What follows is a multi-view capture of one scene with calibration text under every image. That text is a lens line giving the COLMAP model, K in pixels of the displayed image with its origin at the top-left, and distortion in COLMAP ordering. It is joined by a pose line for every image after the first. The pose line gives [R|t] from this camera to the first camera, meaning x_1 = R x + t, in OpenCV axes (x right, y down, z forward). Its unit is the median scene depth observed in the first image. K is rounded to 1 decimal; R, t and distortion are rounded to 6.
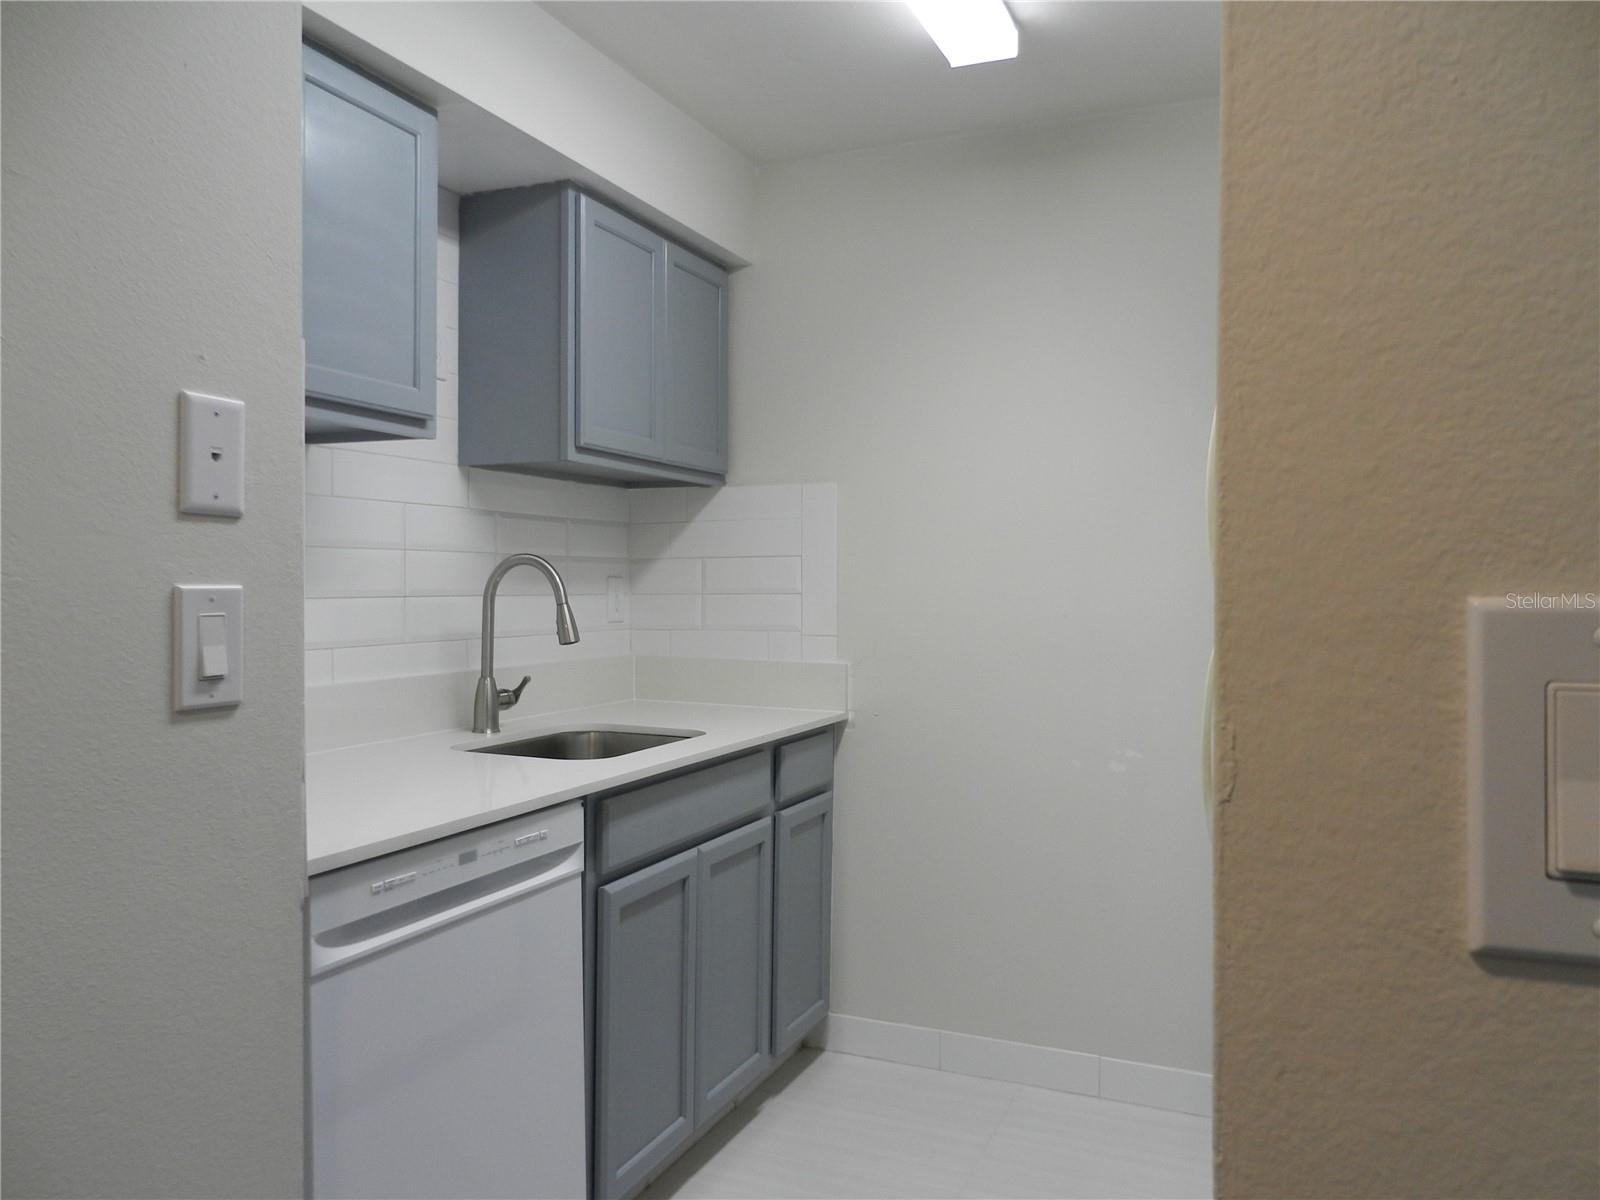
lens RADIAL K [[1195.7, 0, 801.7], [0, 1195.7, 604.1], [0, 0, 1]] dist [0.007612, 0.007681]
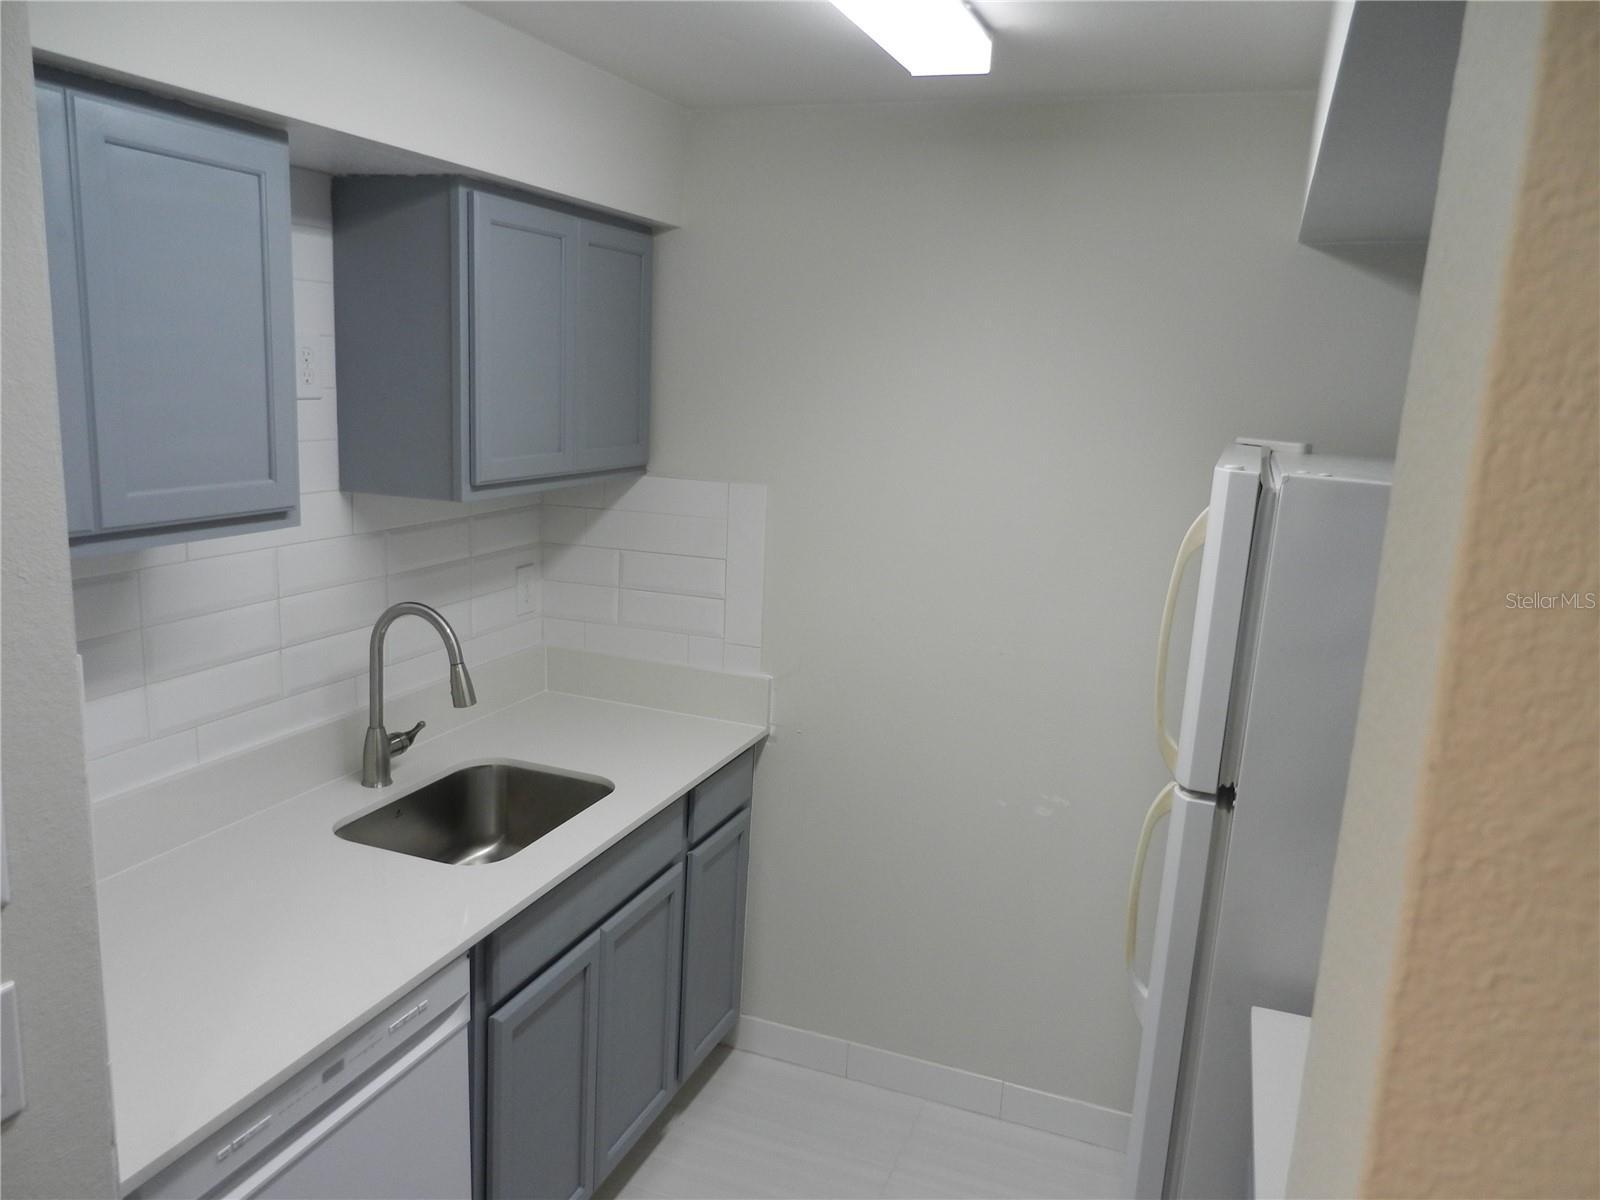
lens RADIAL K [[1195.7, 0, 799.2], [0, 1195.7, 598.8], [0, 0, 1]] dist [0.007612, 0.007681]
pose [[0.998295, 0.033610, 0.047725, 0.015258], [-0.041887, 0.981906, 0.184679, -0.214737], [-0.040655, -0.186363, 0.981640, 0.094028]]
